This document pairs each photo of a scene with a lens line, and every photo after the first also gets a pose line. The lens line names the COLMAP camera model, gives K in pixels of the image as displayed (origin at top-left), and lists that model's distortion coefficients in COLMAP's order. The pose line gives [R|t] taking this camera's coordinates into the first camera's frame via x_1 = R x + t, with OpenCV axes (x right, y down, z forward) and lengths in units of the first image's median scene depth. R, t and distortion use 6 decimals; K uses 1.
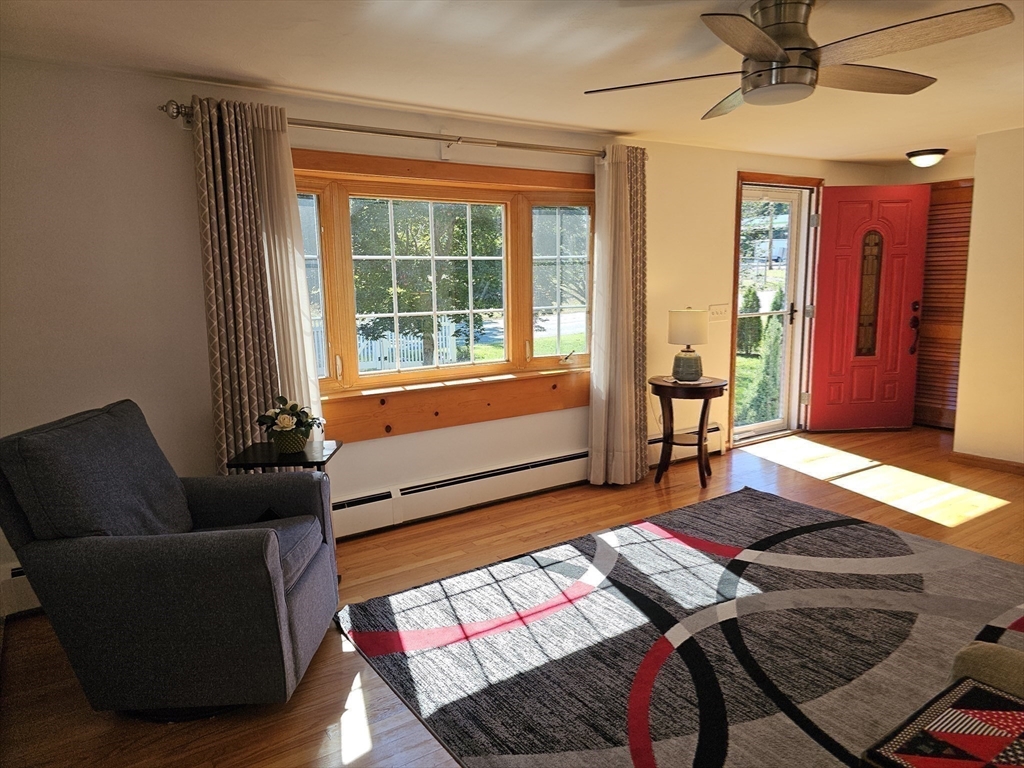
lens RADIAL K [[688.5, 0, 512.0], [0, 688.5, 384.0], [0, 0, 1]] dist [0.053366, -0.052097]
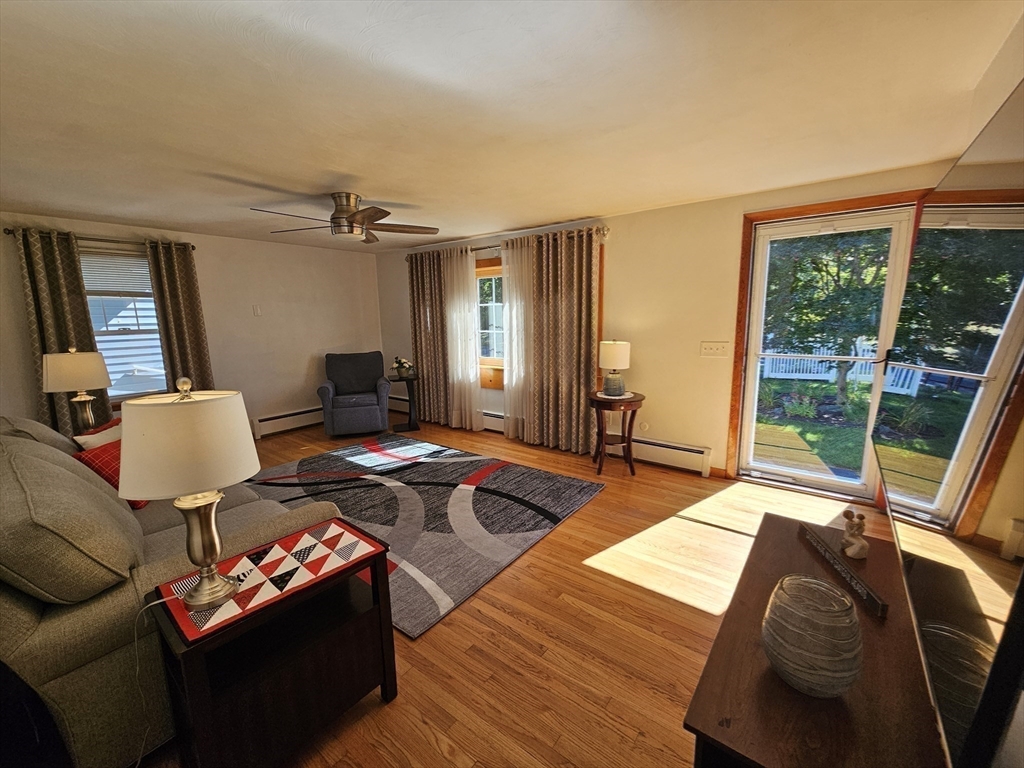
lens RADIAL K [[421.5, 0, 522.8], [0, 421.5, 384.9], [0, 0, 1]] dist [-0.001529, -0.000130]
pose [[0.315232, 0.164764, -0.934602, 1.200916], [-0.126382, 0.983330, 0.130727, -0.138191], [0.940562, 0.076908, 0.330801, 0.711364]]
